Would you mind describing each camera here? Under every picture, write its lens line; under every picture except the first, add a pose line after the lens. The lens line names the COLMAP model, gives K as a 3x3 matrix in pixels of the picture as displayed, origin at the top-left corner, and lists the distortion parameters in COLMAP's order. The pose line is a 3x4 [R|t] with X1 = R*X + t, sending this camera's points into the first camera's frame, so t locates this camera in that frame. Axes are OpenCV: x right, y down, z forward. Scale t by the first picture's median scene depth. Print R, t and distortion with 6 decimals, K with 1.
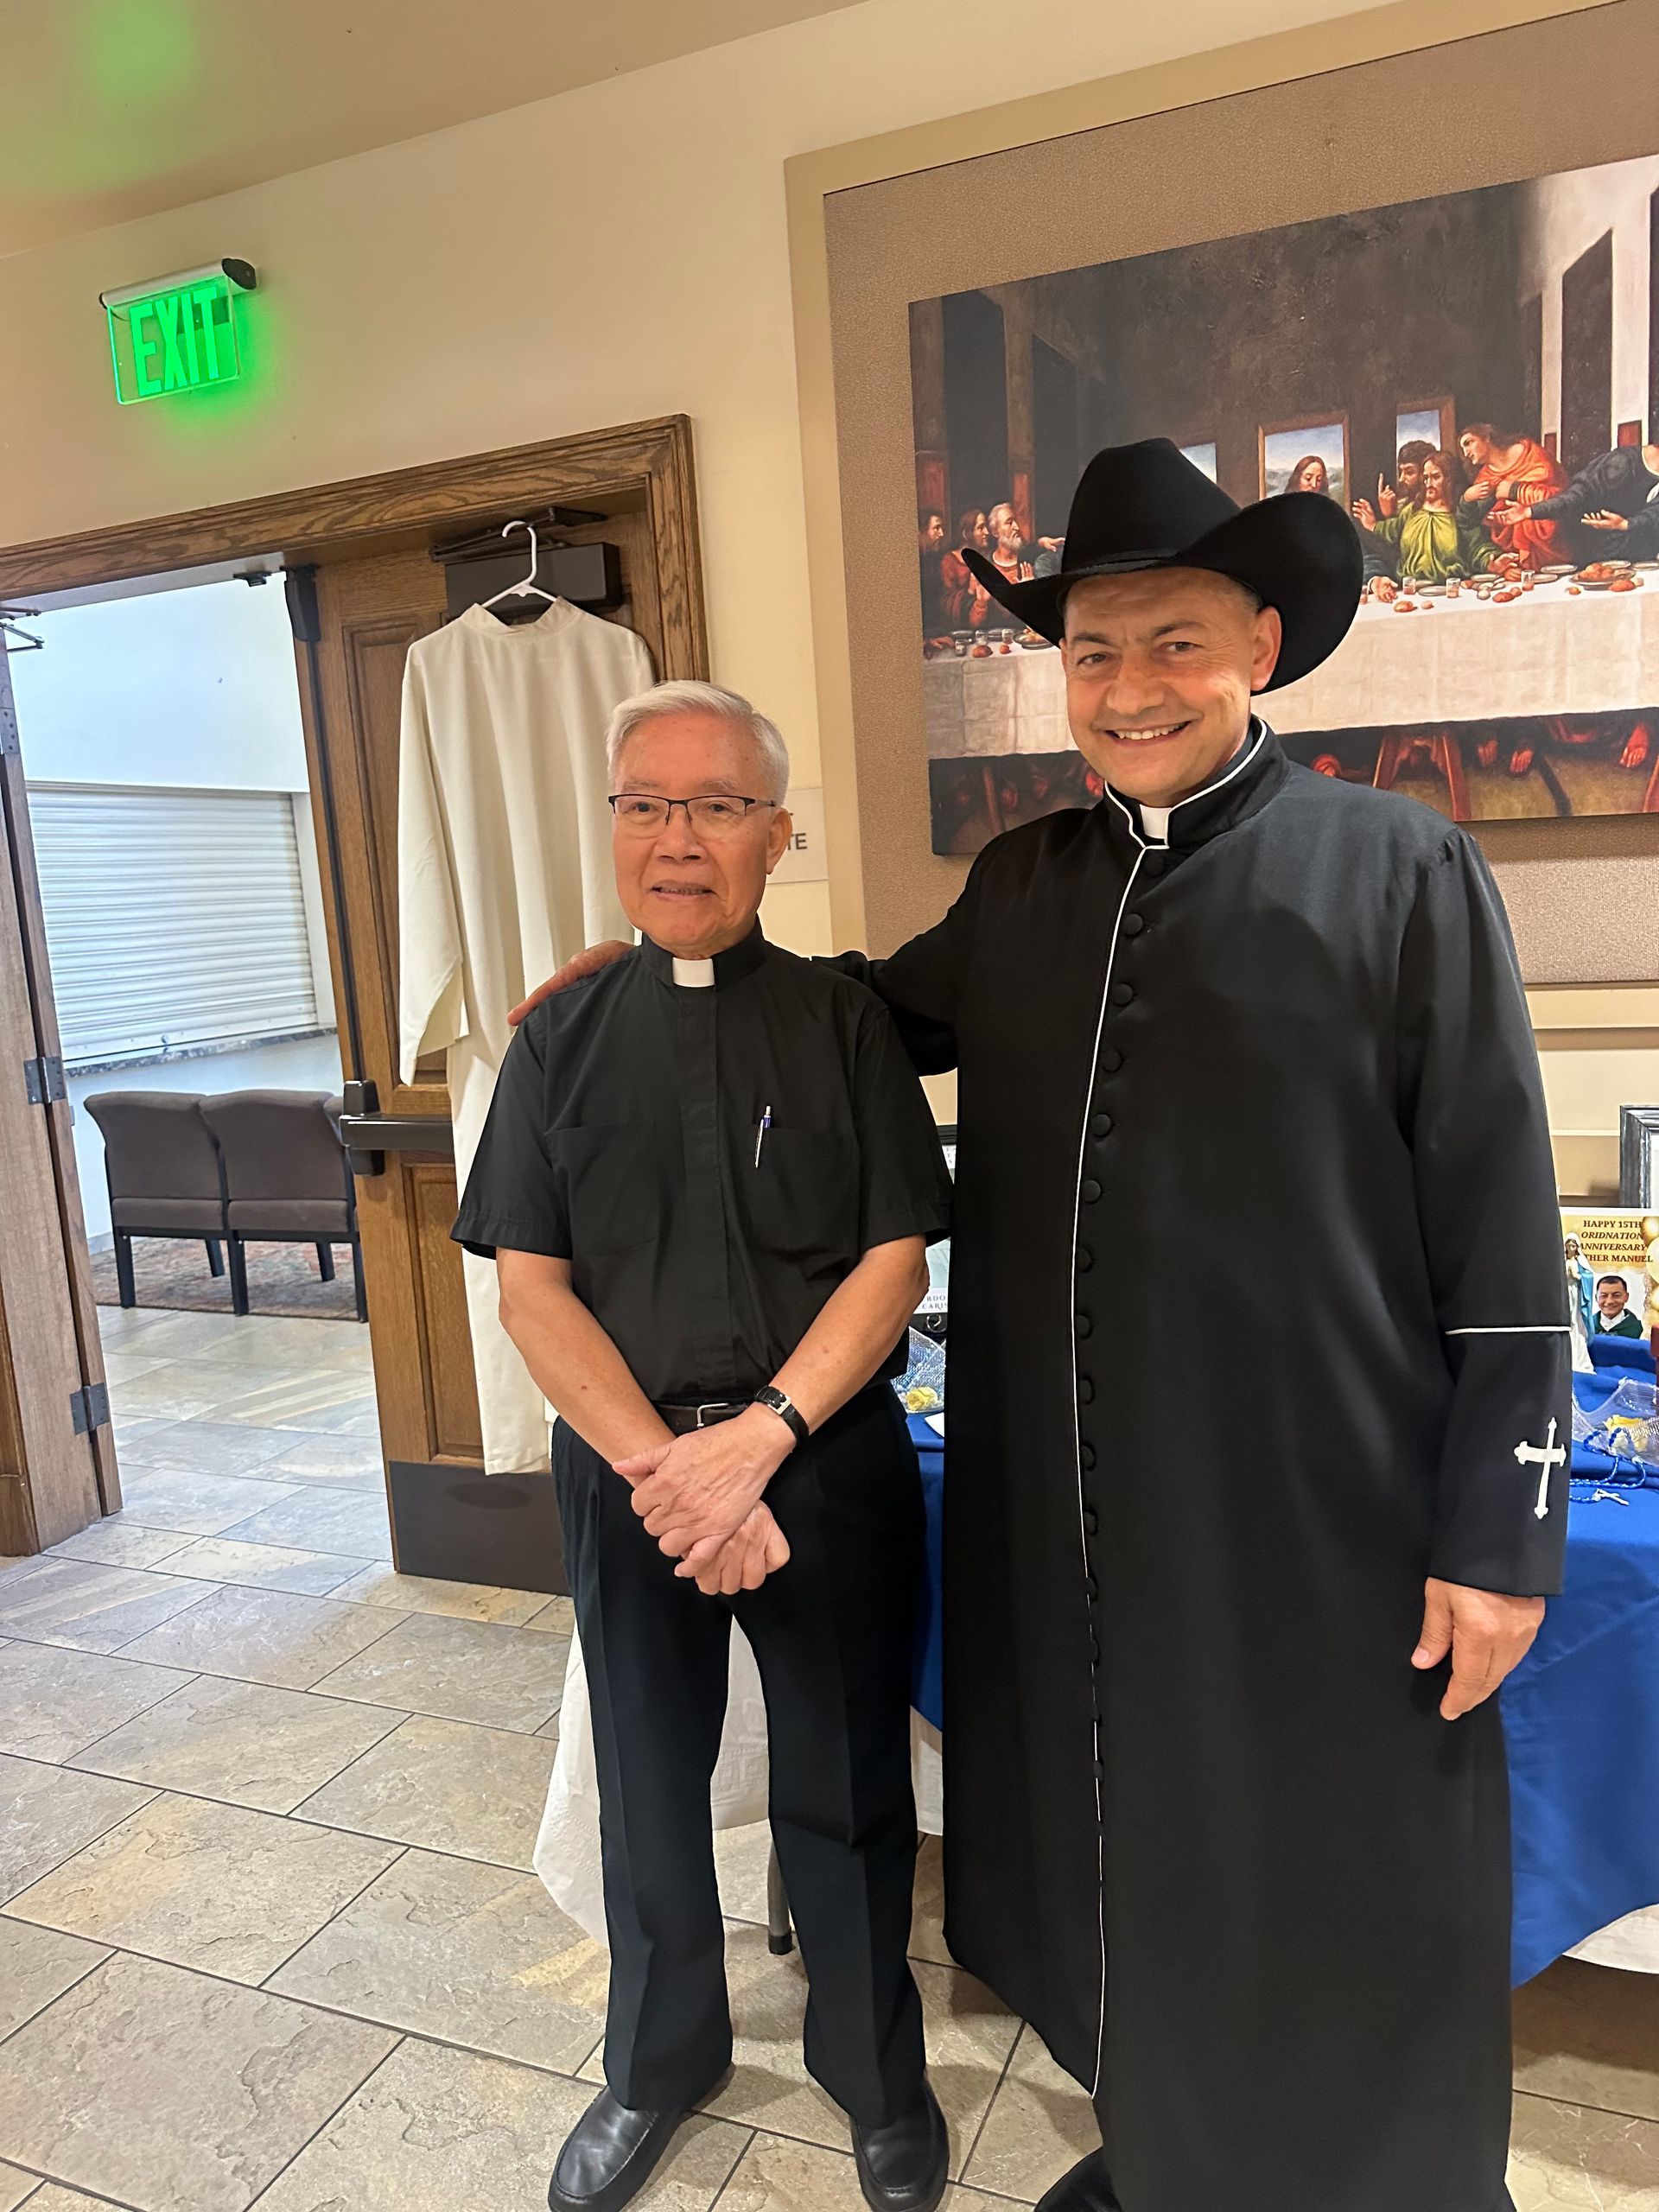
lens RADIAL K [[1577.9, 0, 829.5], [0, 1577.9, 1106.0], [0, 0, 1]] dist [0.084208, -0.129124]
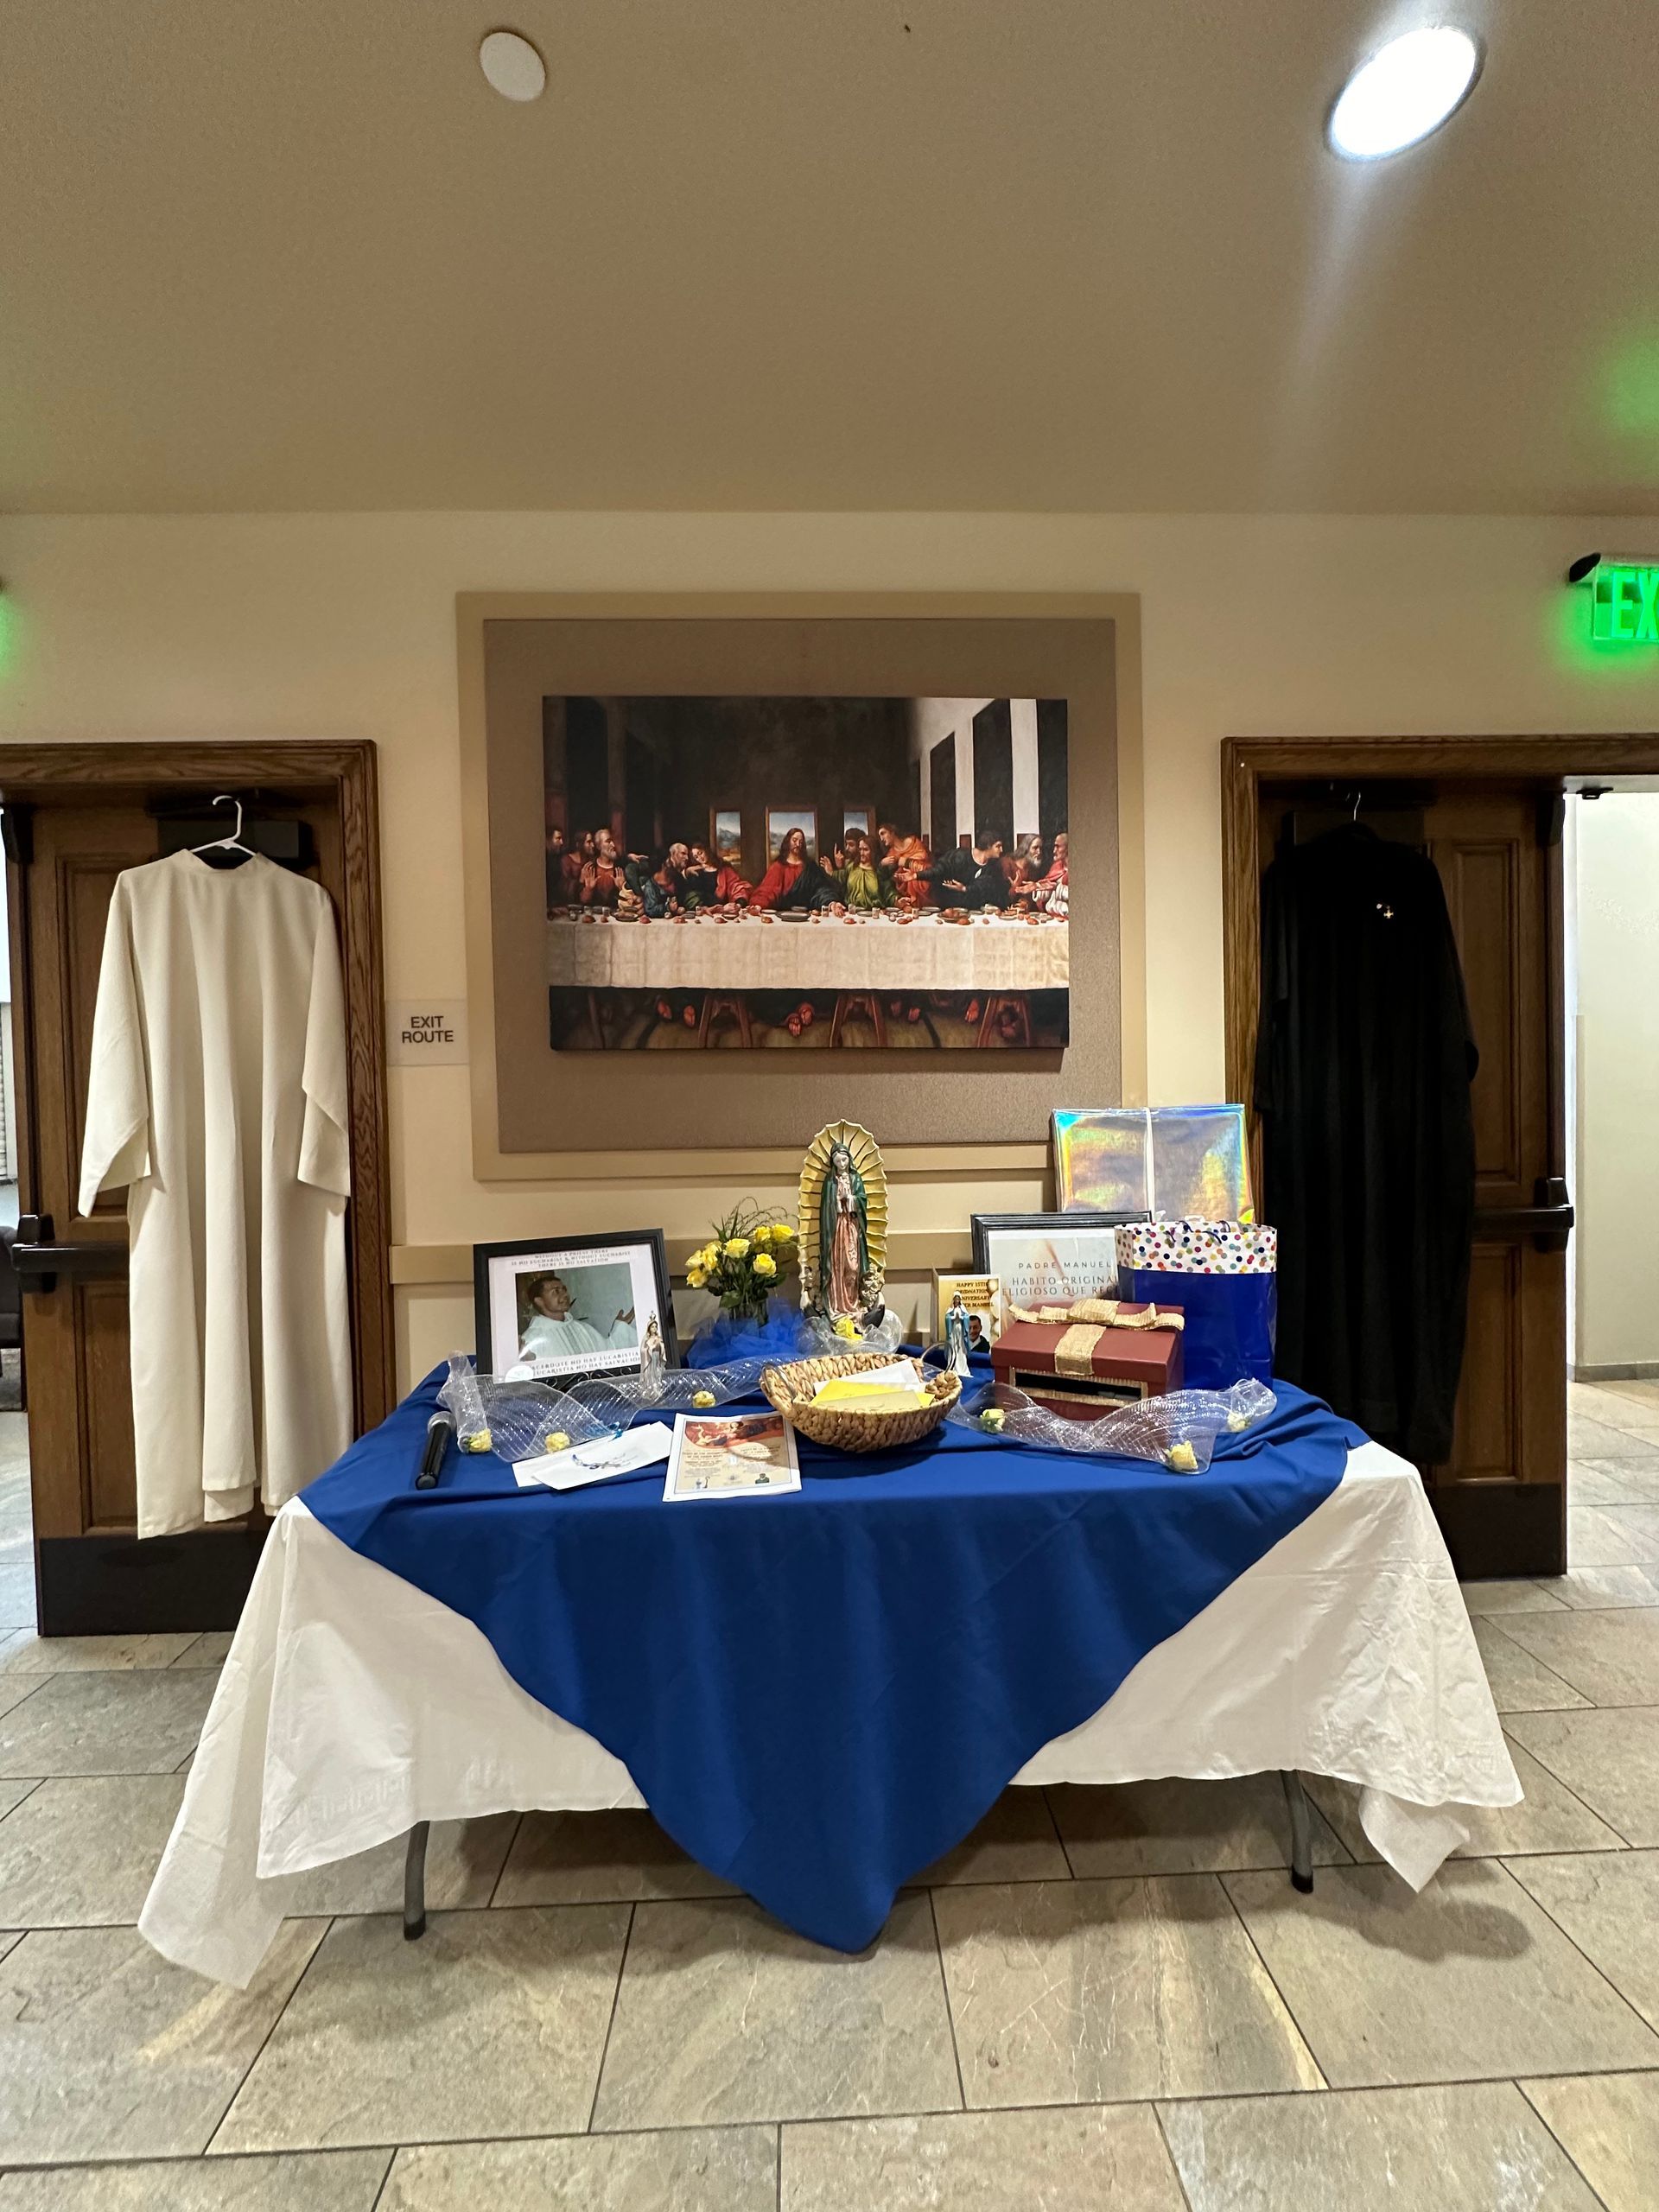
lens RADIAL K [[887.2, 0, 829.5], [0, 887.2, 1106.0], [0, 0, 1]] dist [-0.002525, 0.000488]
pose [[0.908045, 0.035350, 0.417379, -0.036125], [0.021954, 0.991046, -0.131701, 0.005039], [-0.418297, 0.128753, 0.899138, 0.146413]]
